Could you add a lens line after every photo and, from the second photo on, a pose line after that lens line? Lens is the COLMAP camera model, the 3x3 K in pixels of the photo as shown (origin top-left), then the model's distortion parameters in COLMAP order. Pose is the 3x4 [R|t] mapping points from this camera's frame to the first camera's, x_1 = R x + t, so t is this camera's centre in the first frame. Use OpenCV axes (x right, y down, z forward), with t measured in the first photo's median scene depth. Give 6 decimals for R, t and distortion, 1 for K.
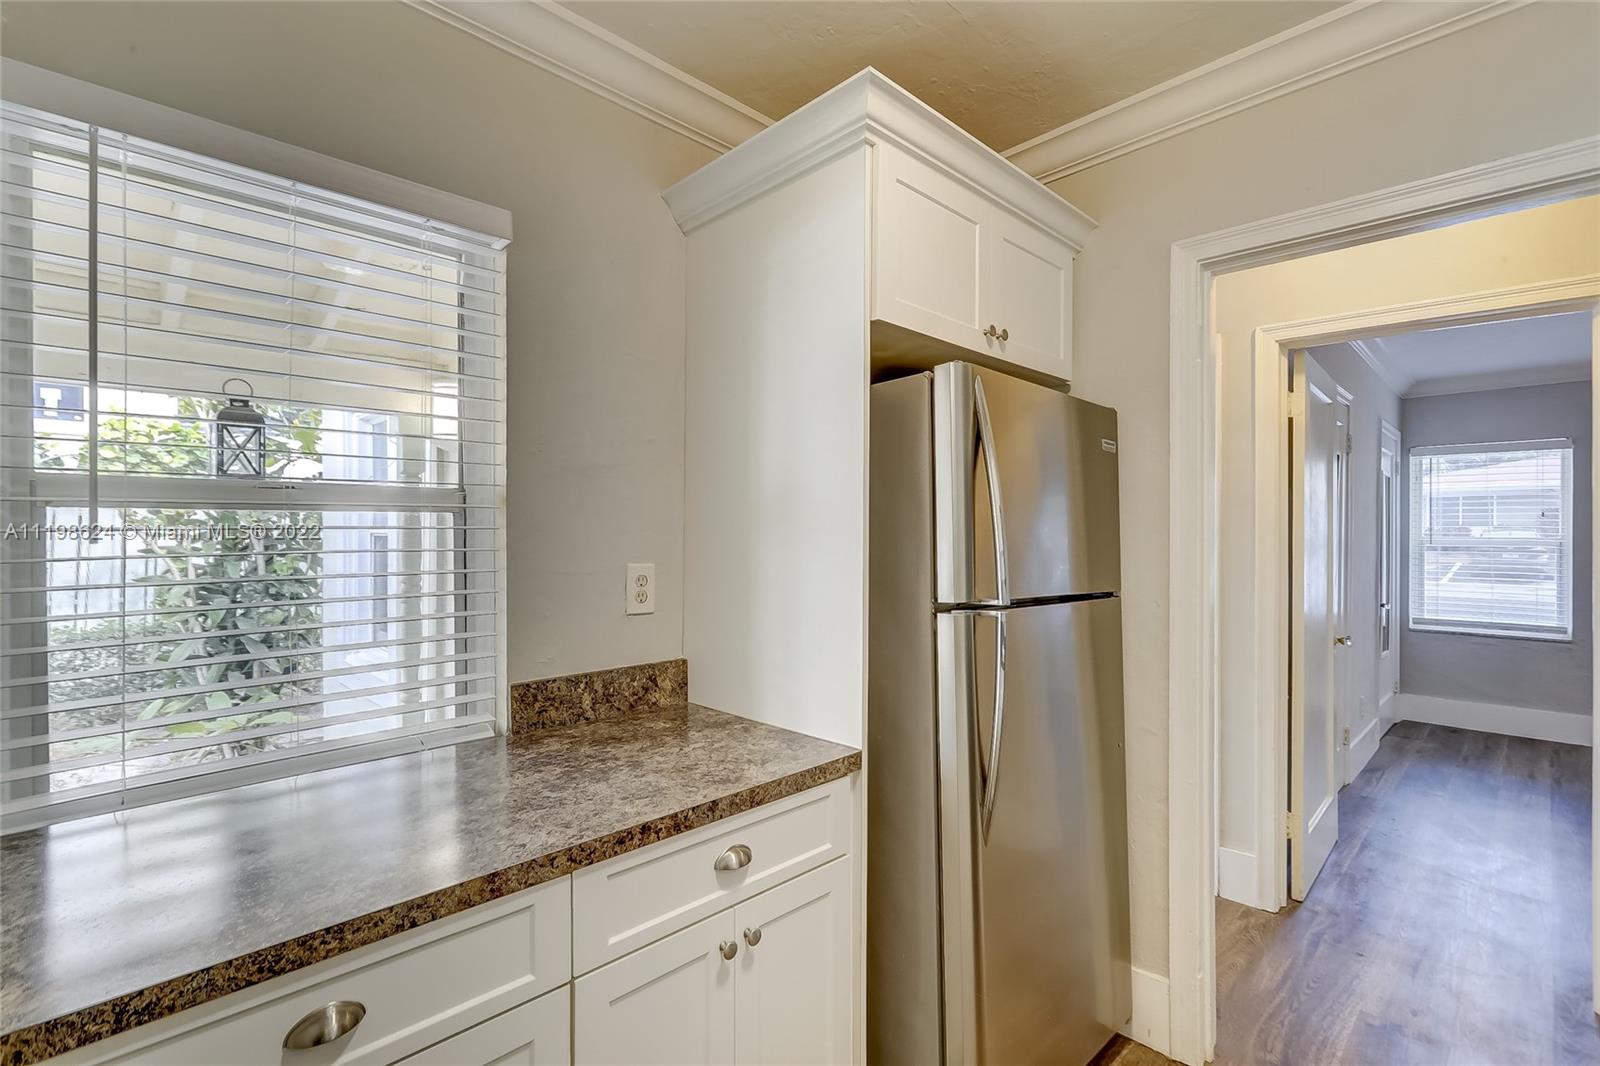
lens RADIAL K [[719.5, 0, 794.6], [0, 719.5, 531.6], [0, 0, 1]] dist [0.000570, 0.000333]
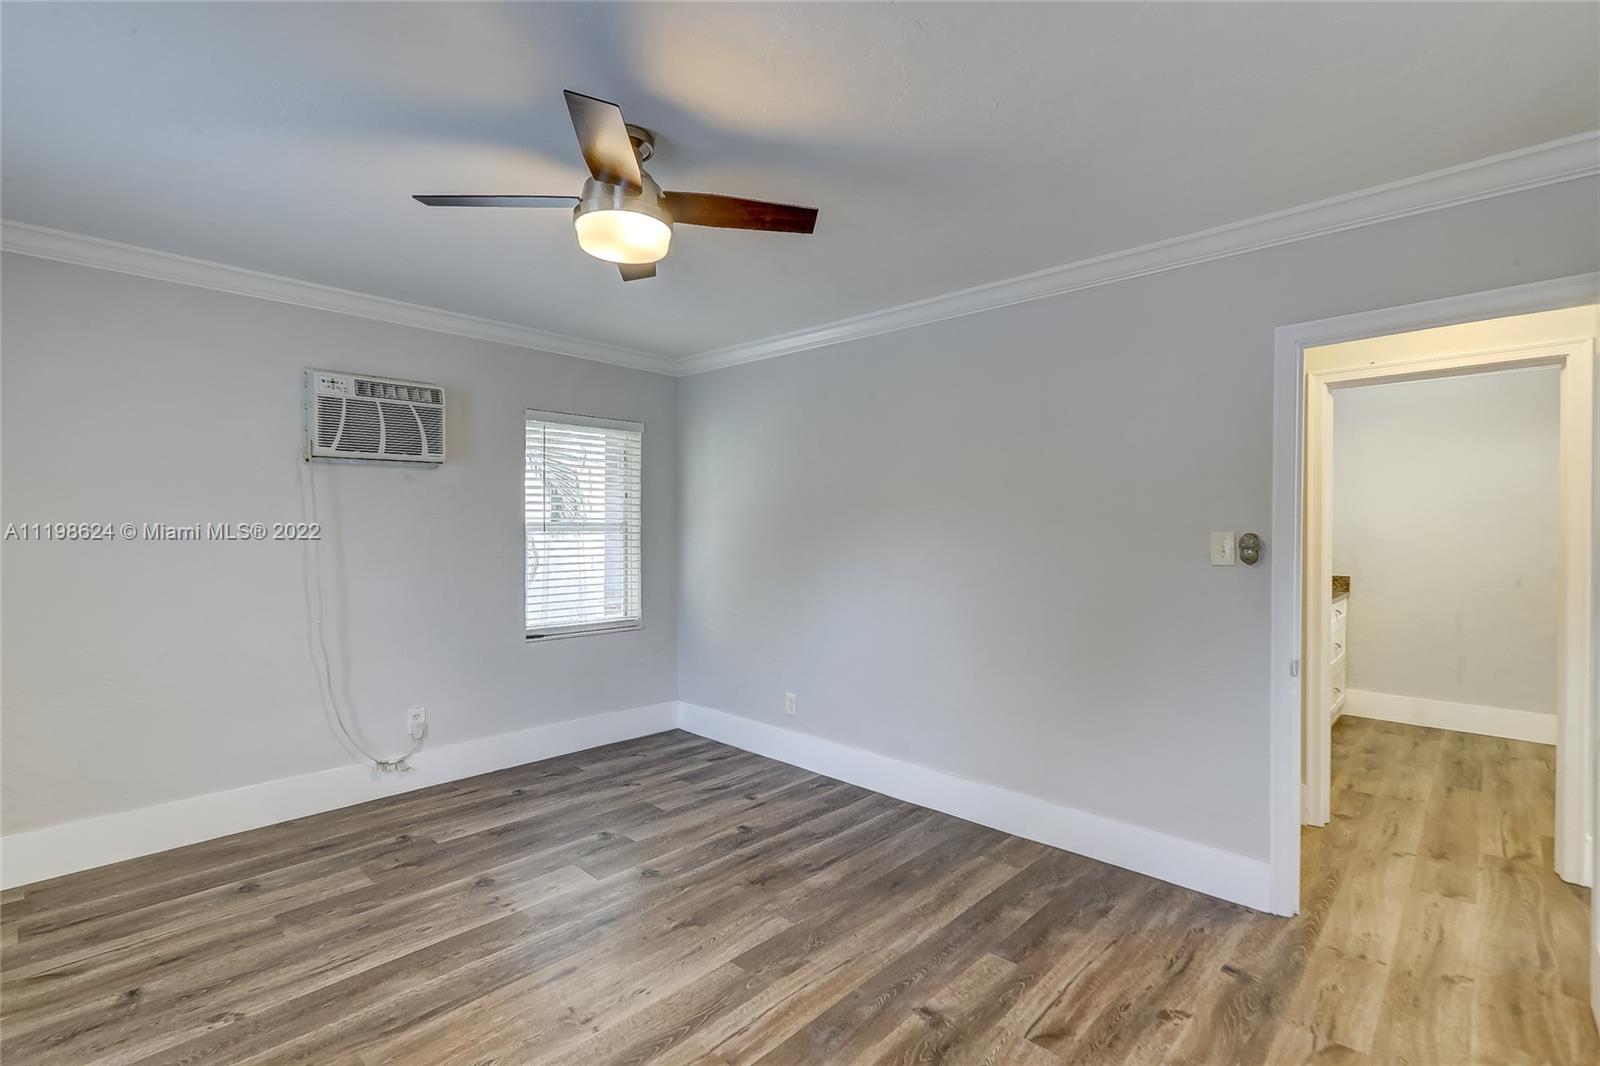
lens RADIAL K [[733.8, 0, 810.1], [0, 733.8, 531.0], [0, 0, 1]] dist [0.002423, 0.000962]
pose [[-0.998058, -0.007255, -0.061869, 0.831531], [-0.007488, 0.999966, 0.003545, 0.003473], [0.061842, 0.004002, -0.998078, 0.903642]]
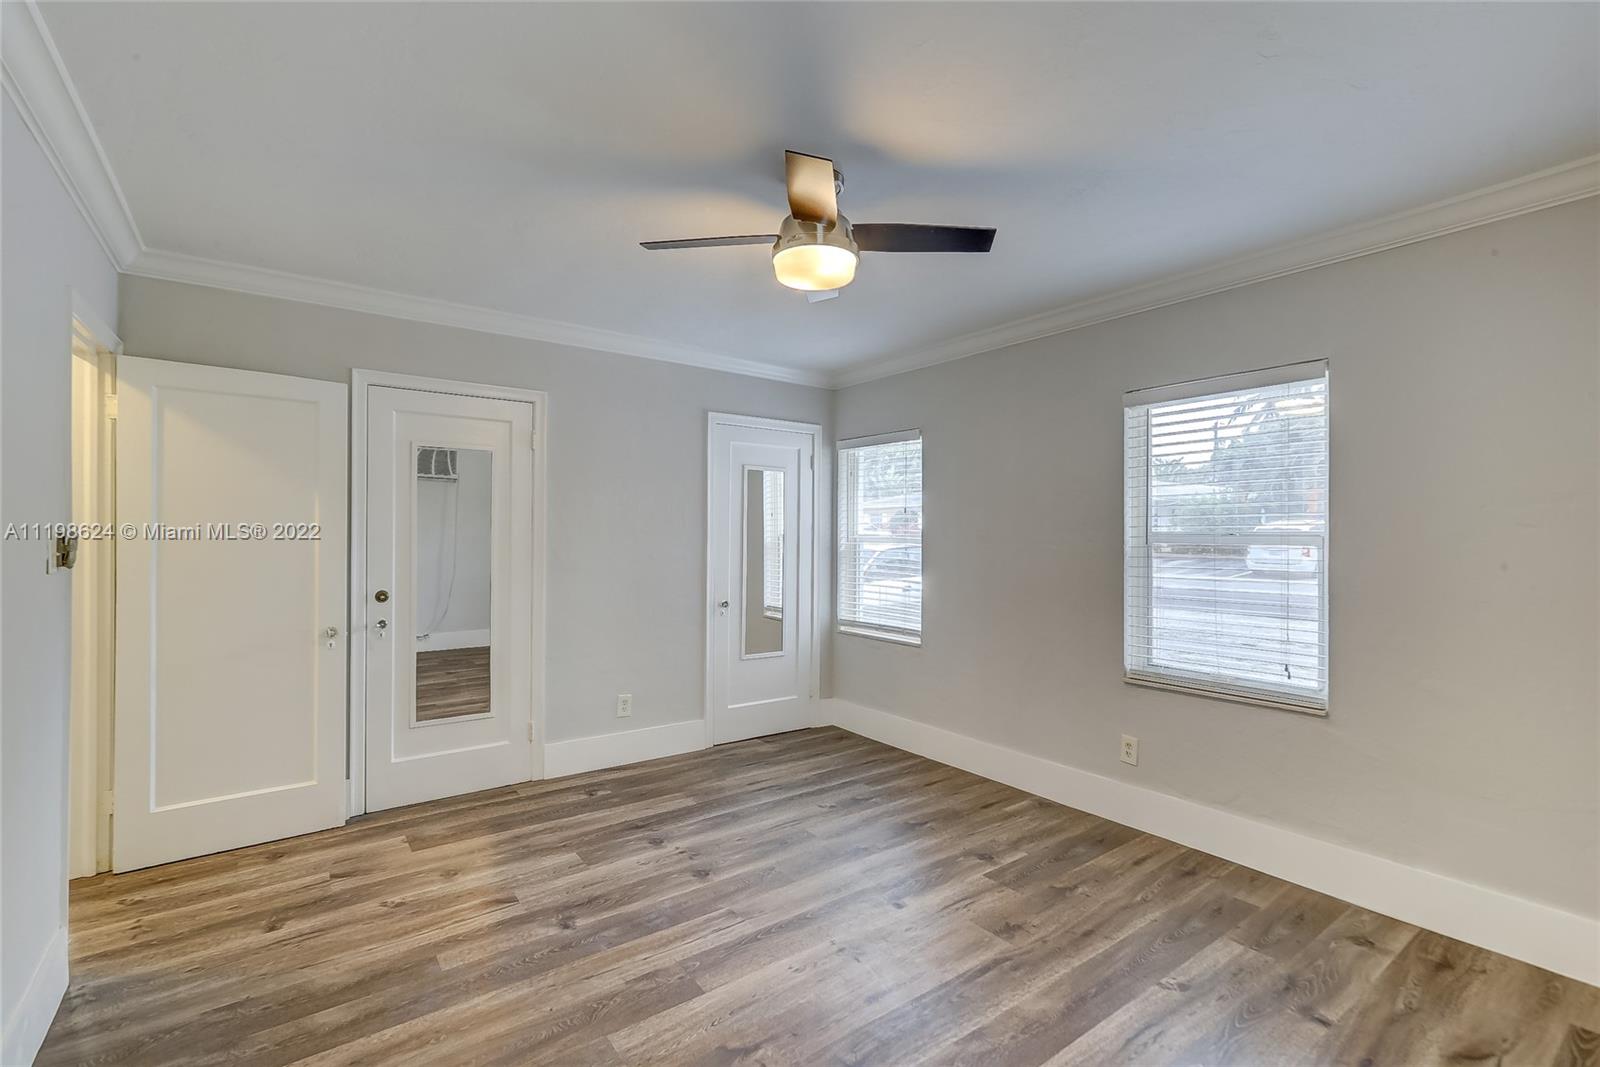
lens RADIAL K [[723.6, 0, 805.0], [0, 723.6, 534.7], [0, 0, 1]] dist [-0.001425, 0.000287]
pose [[0.991437, -0.001976, -0.130574, 0.961857], [0.002139, 0.999997, 0.001110, 0.007582], [0.130571, -0.001380, 0.991438, 0.049921]]
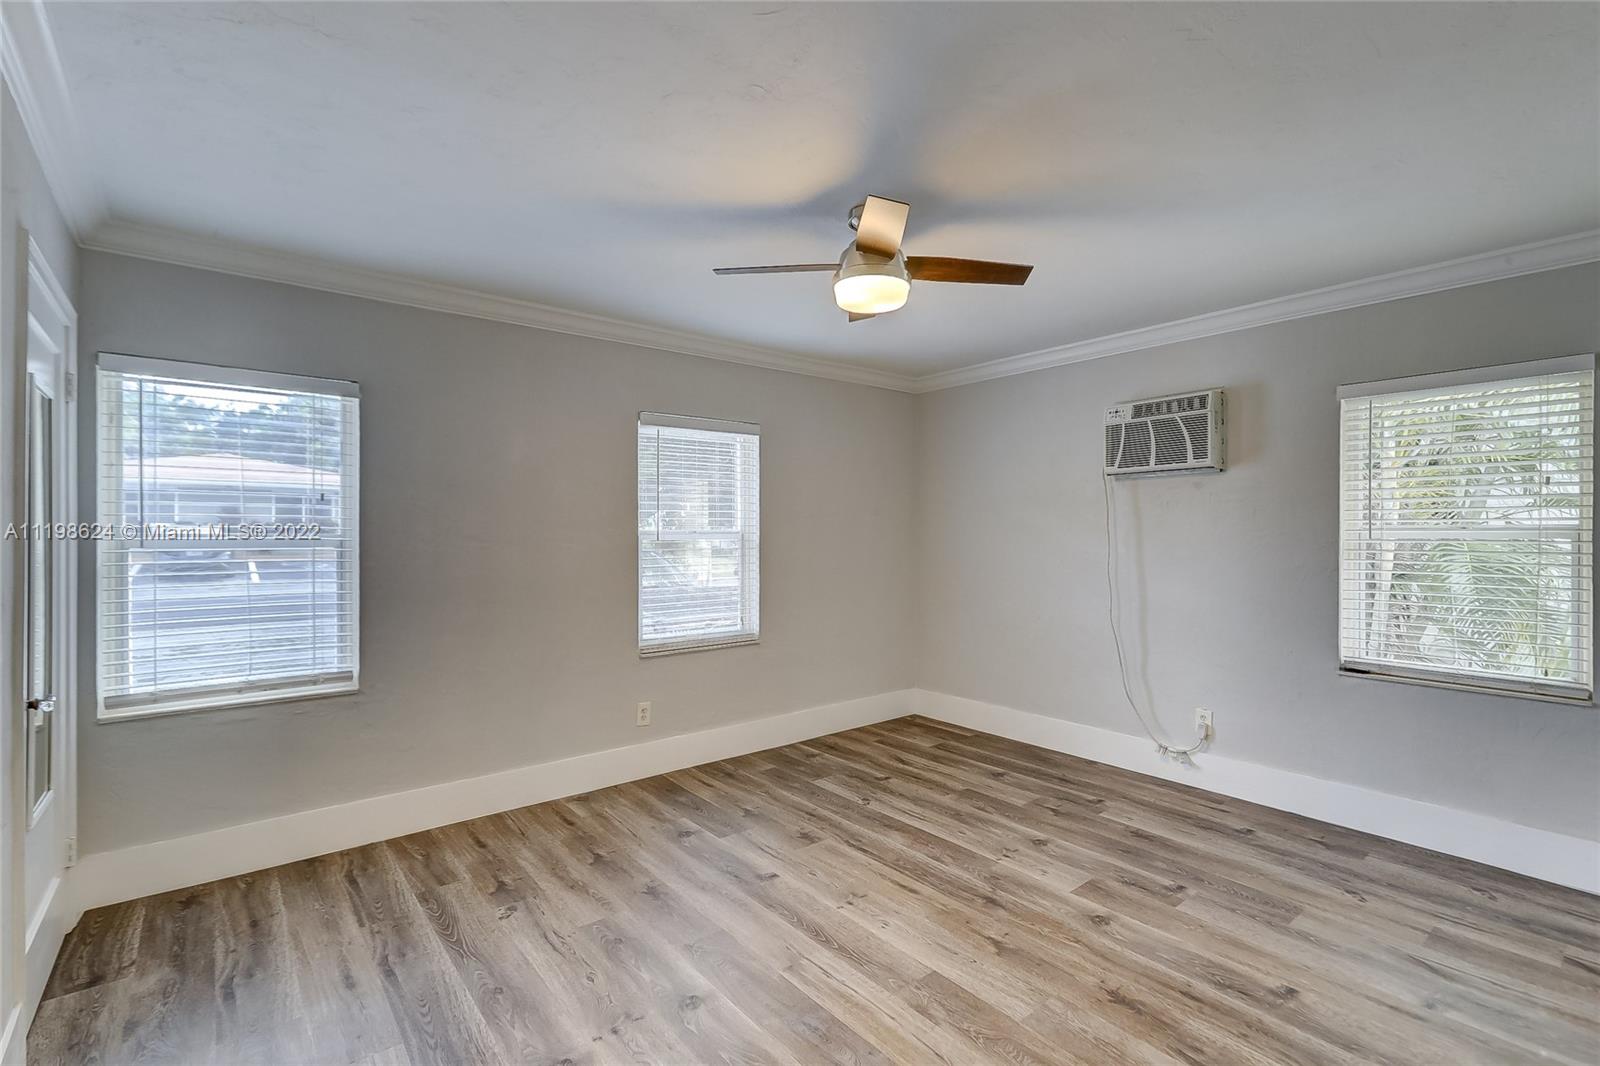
lens RADIAL K [[723.6, 0, 805.0], [0, 723.6, 534.2], [0, 0, 1]] dist [-0.001425, 0.000287]
pose [[0.074542, -0.006617, 0.997196, 0.411505], [-0.002123, 0.999975, 0.006794, 0.003282], [-0.997216, -0.002623, 0.074526, 0.497397]]
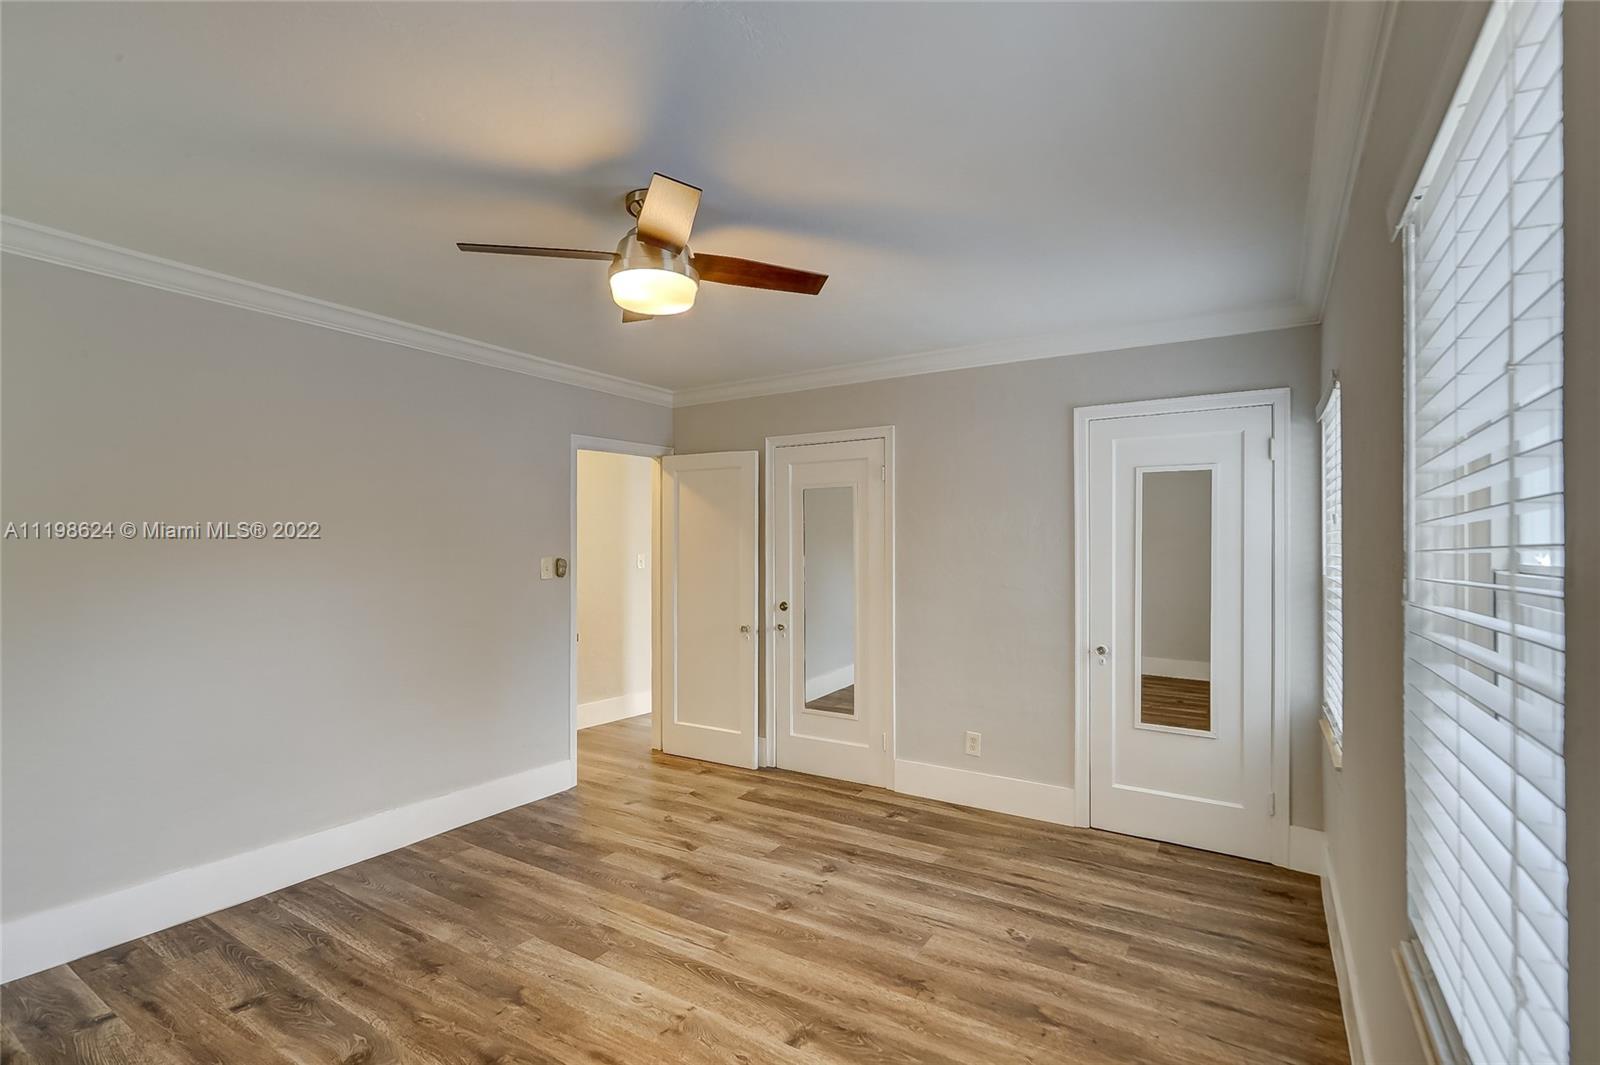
lens RADIAL K [[727.4, 0, 796.0], [0, 727.4, 548.8], [0, 0, 1]] dist [-0.001729, 0.000547]
pose [[0.234360, -0.007442, -0.972121, 1.353025], [0.003607, 0.999970, -0.006785, 0.000288], [0.972143, -0.001917, 0.234380, 0.470074]]
